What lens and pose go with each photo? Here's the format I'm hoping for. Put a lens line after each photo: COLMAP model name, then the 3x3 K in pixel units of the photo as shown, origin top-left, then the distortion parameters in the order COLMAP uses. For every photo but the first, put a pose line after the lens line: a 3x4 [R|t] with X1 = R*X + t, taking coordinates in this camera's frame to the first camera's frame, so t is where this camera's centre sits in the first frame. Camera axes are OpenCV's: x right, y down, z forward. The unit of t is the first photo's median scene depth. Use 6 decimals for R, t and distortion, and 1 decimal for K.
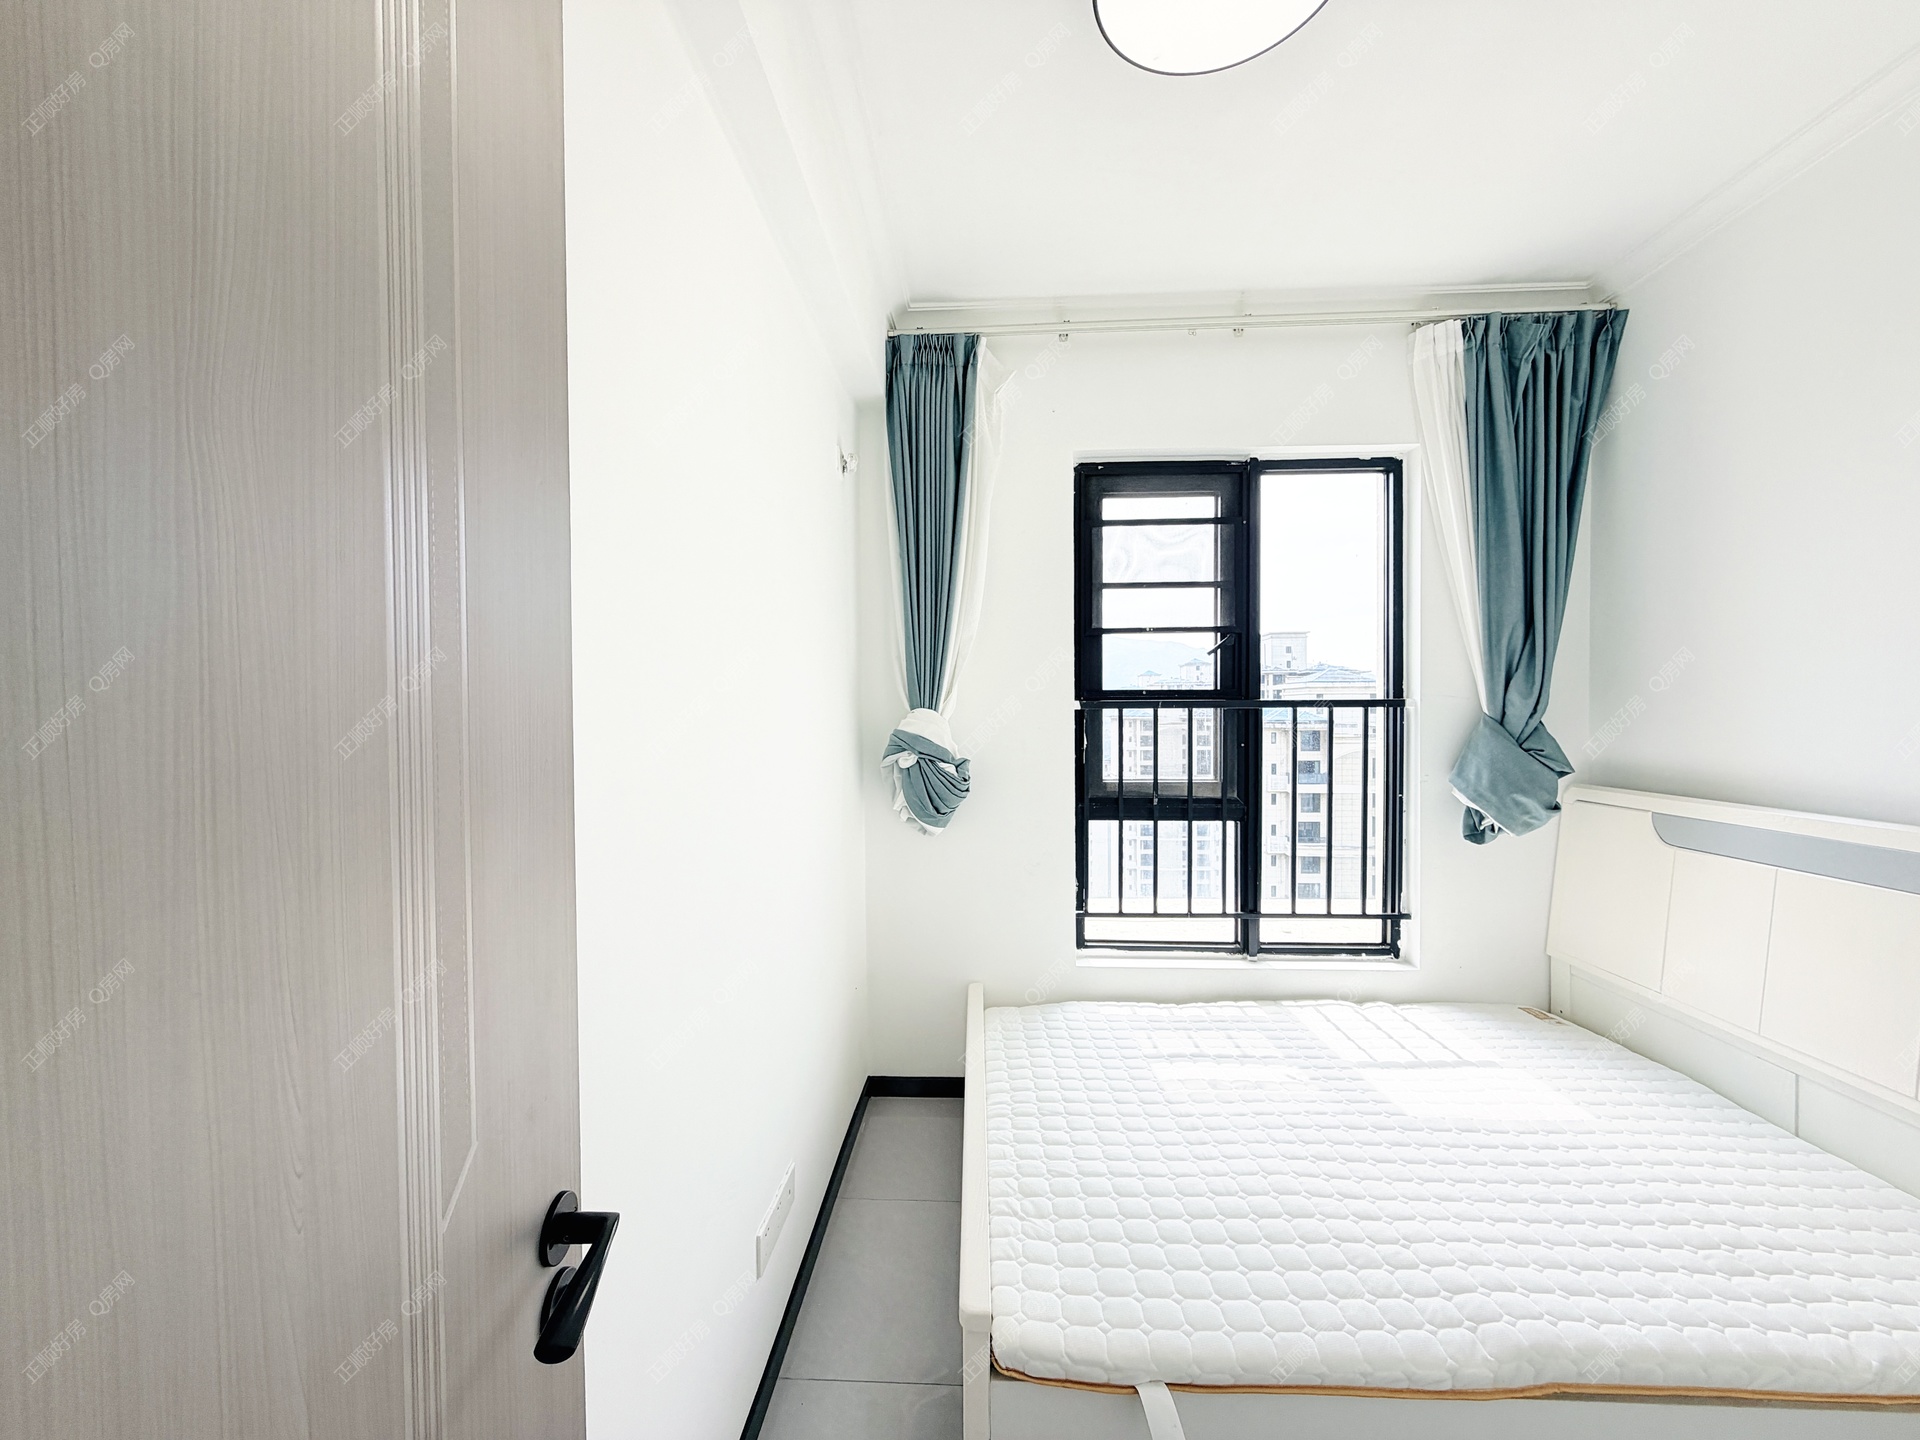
lens RADIAL K [[760.6, 0, 963.7], [0, 760.6, 722.8], [0, 0, 1]] dist [0.004610, 0.000479]
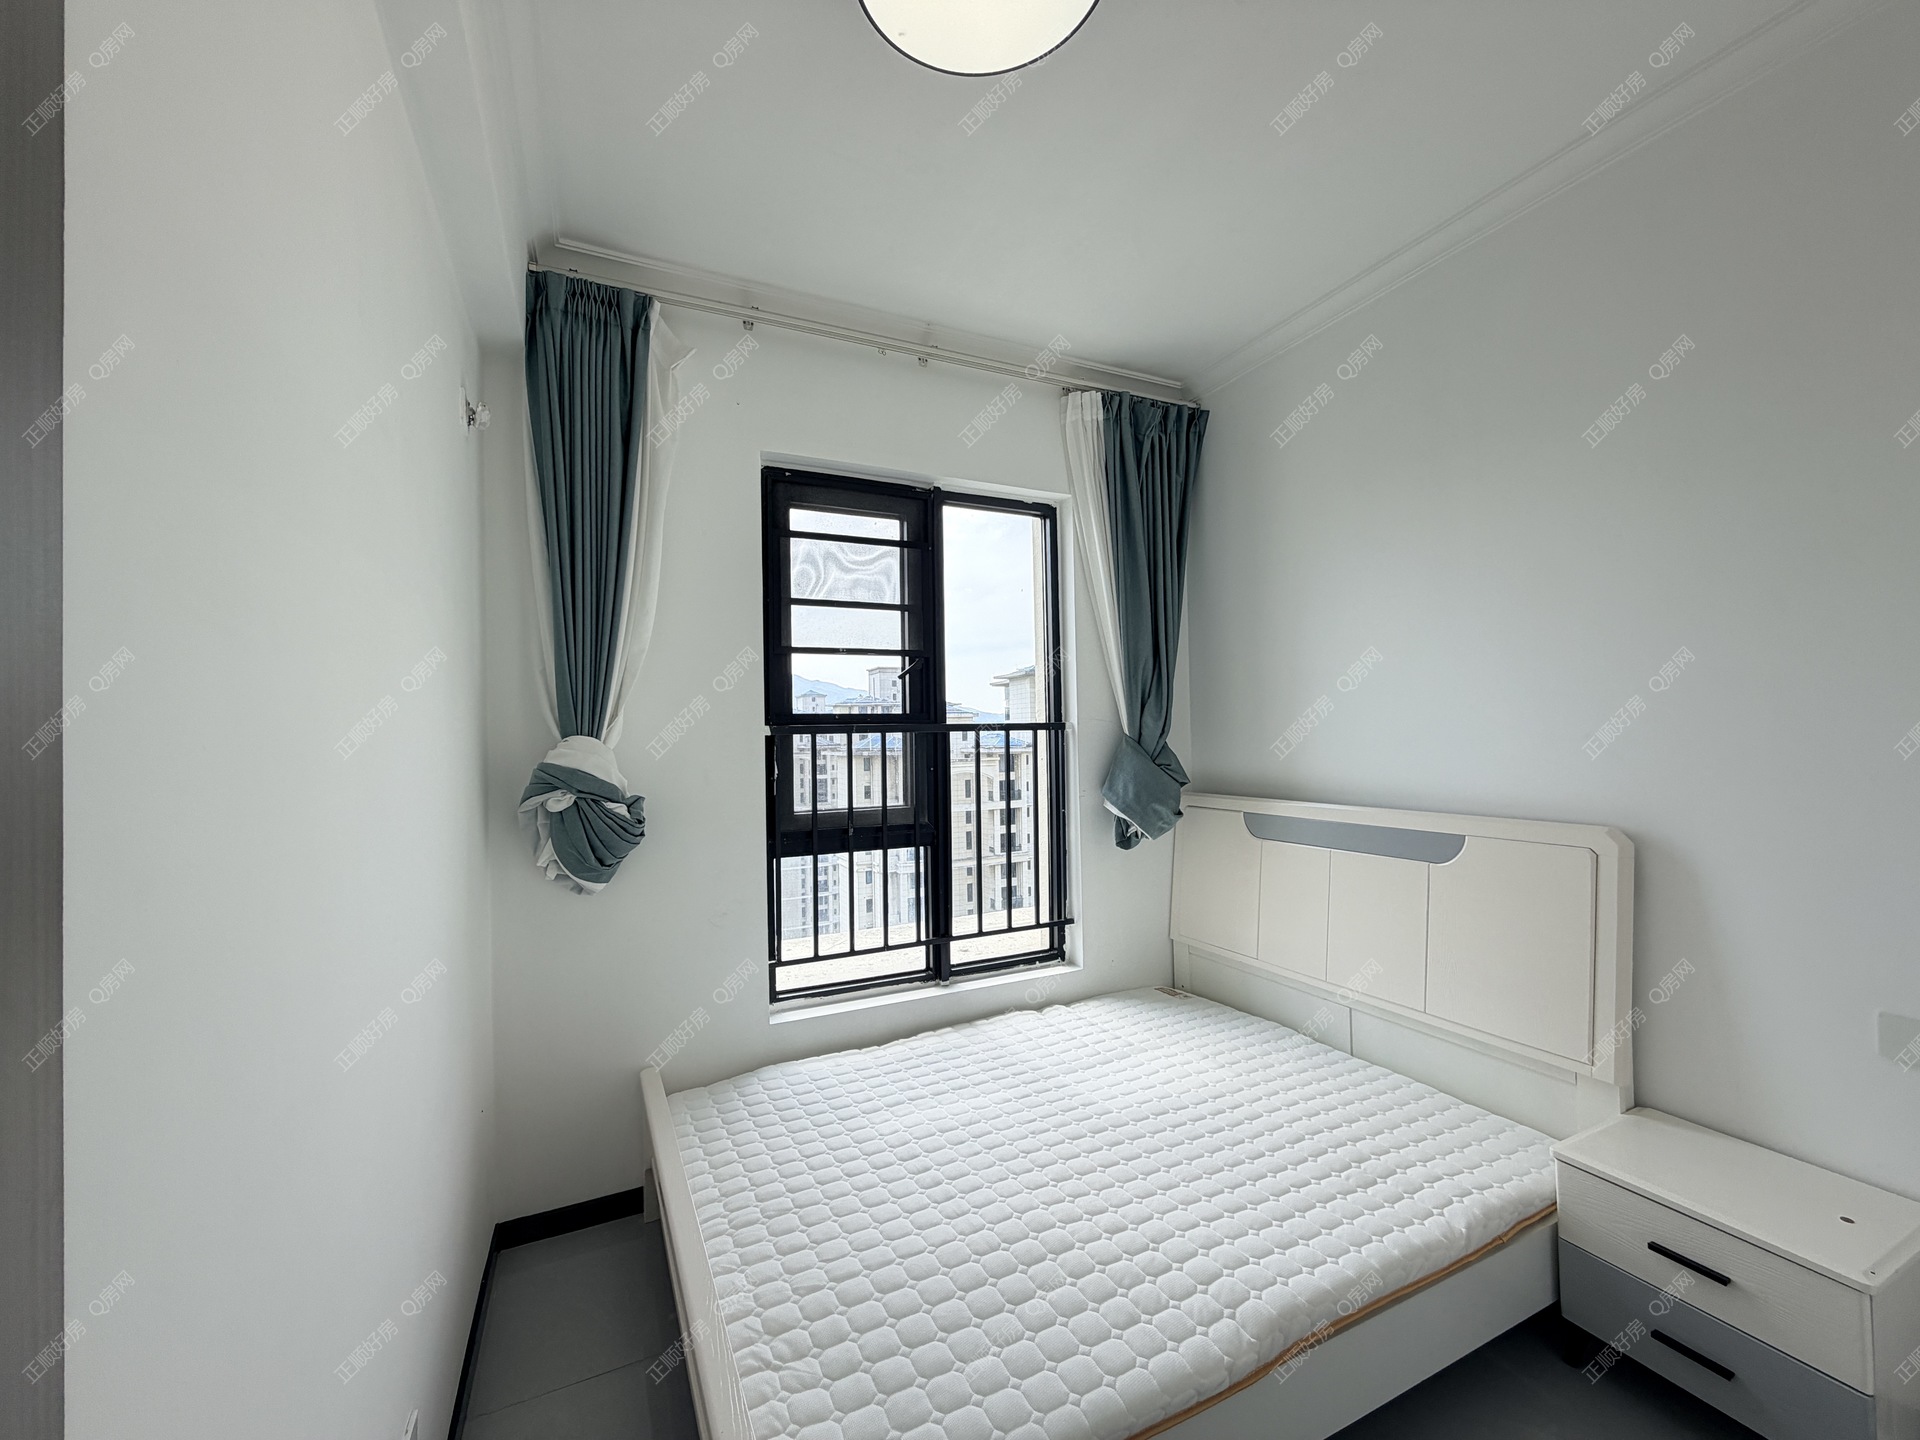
lens RADIAL K [[760.6, 0, 956.5], [0, 760.6, 722.4], [0, 0, 1]] dist [0.004610, 0.000479]
pose [[0.885403, -0.003502, 0.464811, -0.076434], [0.021877, 0.999177, -0.034144, 0.003003], [-0.464309, 0.040400, 0.884752, 0.106231]]
